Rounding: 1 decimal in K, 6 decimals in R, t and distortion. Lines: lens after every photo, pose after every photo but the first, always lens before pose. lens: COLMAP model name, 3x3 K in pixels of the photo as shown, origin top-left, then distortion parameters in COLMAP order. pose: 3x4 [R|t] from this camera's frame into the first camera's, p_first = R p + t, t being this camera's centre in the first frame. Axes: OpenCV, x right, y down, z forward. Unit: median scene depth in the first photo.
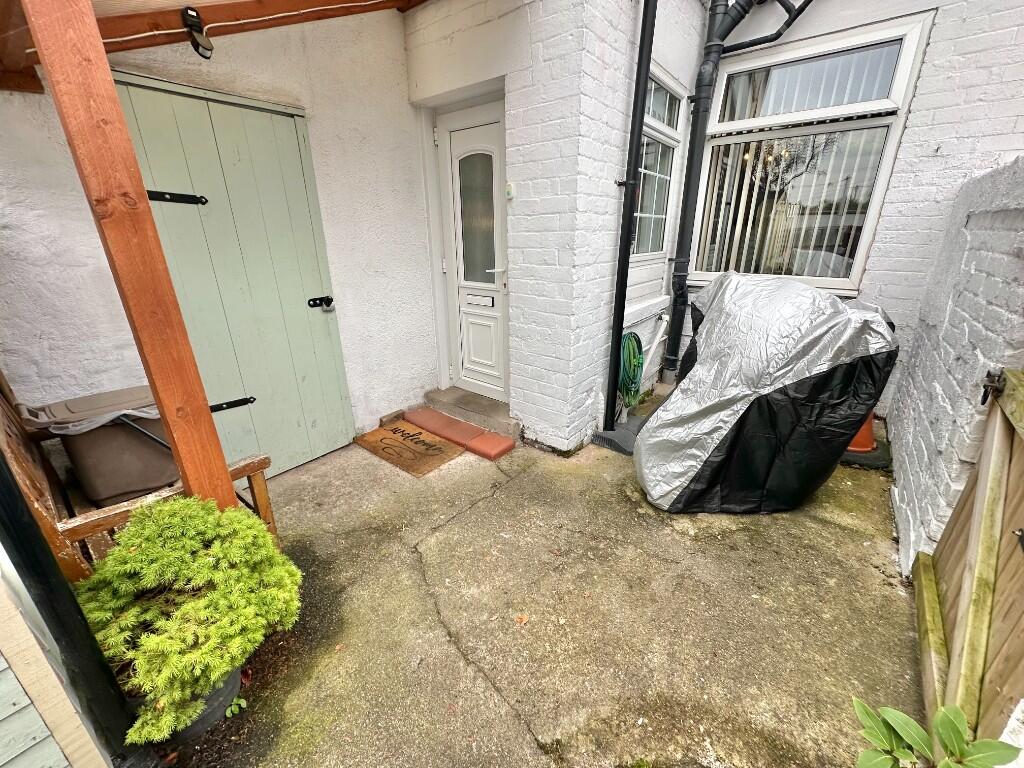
lens RADIAL K [[409.4, 0, 511.2], [0, 409.4, 382.6], [0, 0, 1]] dist [-0.003139, 0.000011]
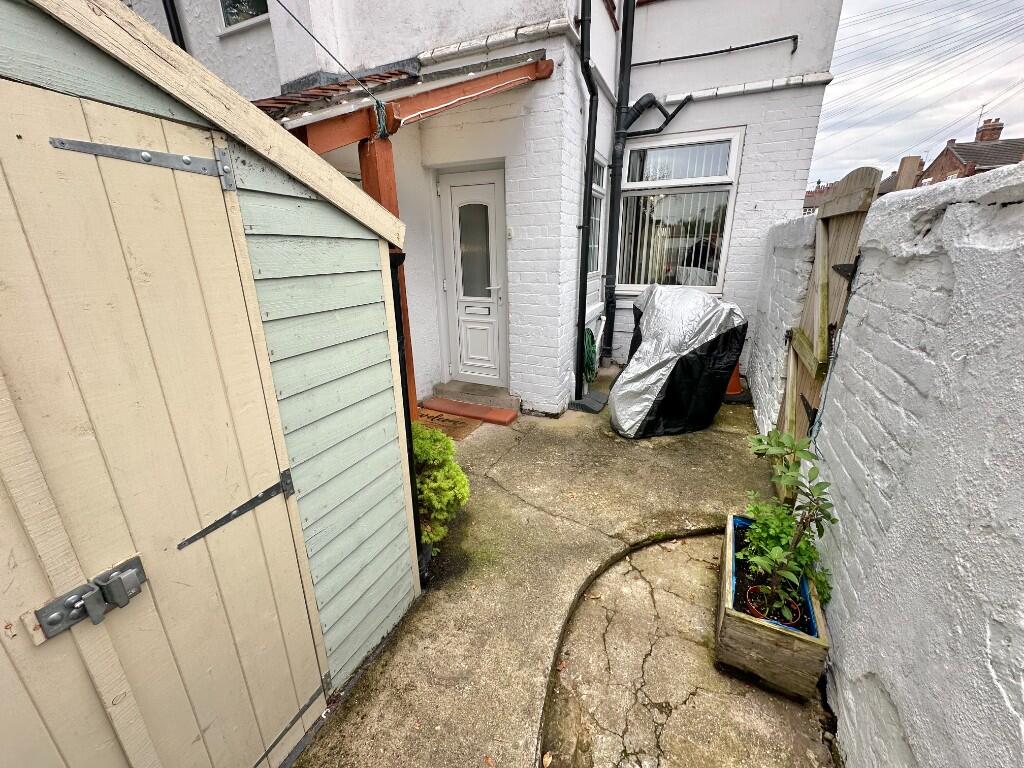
lens RADIAL K [[409.4, 0, 511.7], [0, 409.4, 382.3], [0, 0, 1]] dist [-0.003139, 0.000011]
pose [[0.970687, -0.081617, 0.226067, -0.373981], [0.089870, 0.995602, -0.026441, 0.097068], [-0.222914, 0.045982, 0.973753, -0.390401]]
